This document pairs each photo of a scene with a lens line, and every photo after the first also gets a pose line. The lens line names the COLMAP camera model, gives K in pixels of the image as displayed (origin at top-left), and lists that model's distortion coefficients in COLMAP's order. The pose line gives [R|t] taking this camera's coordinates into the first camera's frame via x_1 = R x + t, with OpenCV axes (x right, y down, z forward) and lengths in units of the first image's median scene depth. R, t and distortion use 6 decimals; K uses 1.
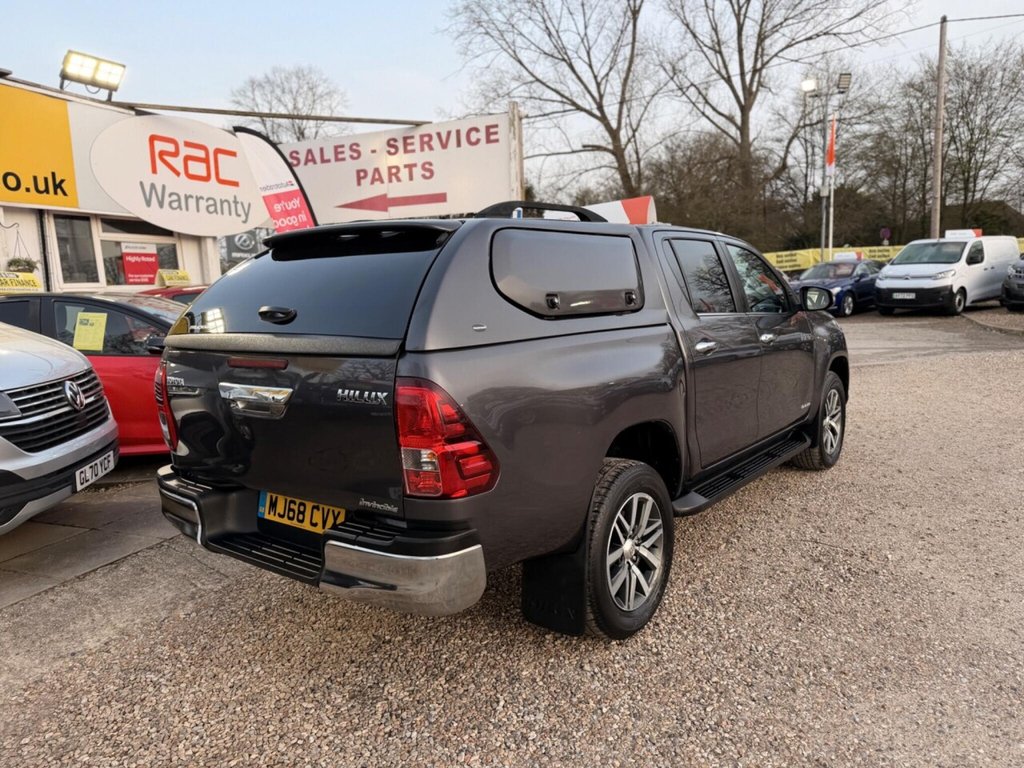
lens RADIAL K [[719.5, 0, 529.7], [0, 719.5, 386.1], [0, 0, 1]] dist [0.034497, -0.045334]
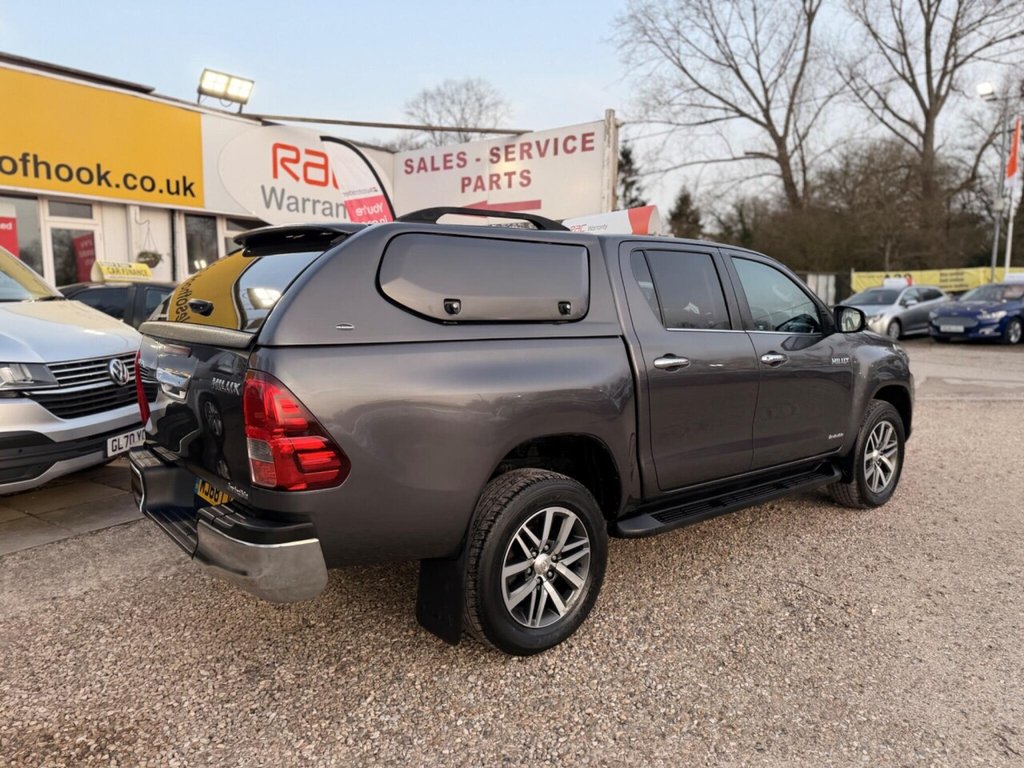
lens RADIAL K [[719.5, 0, 529.8], [0, 719.5, 380.0], [0, 0, 1]] dist [0.034497, -0.045334]
pose [[0.975125, 0.066604, -0.211411, 0.103709], [-0.070403, 0.997464, -0.010485, -0.003726], [0.210176, 0.025108, 0.977341, 0.012905]]
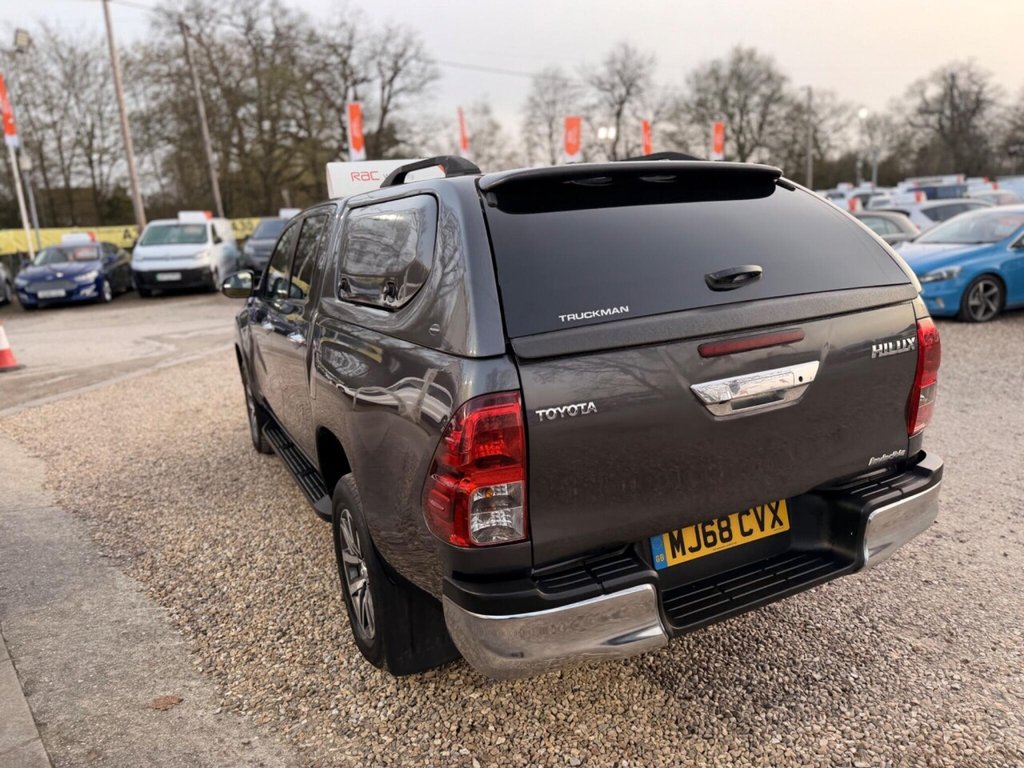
lens RADIAL K [[719.5, 0, 513.9], [0, 719.5, 376.2], [0, 0, 1]] dist [0.034497, -0.045334]
pose [[0.448362, -0.168964, 0.877737, -0.319518], [0.164001, 0.980852, 0.105039, -0.032309], [-0.878678, 0.096855, 0.467487, 0.241181]]
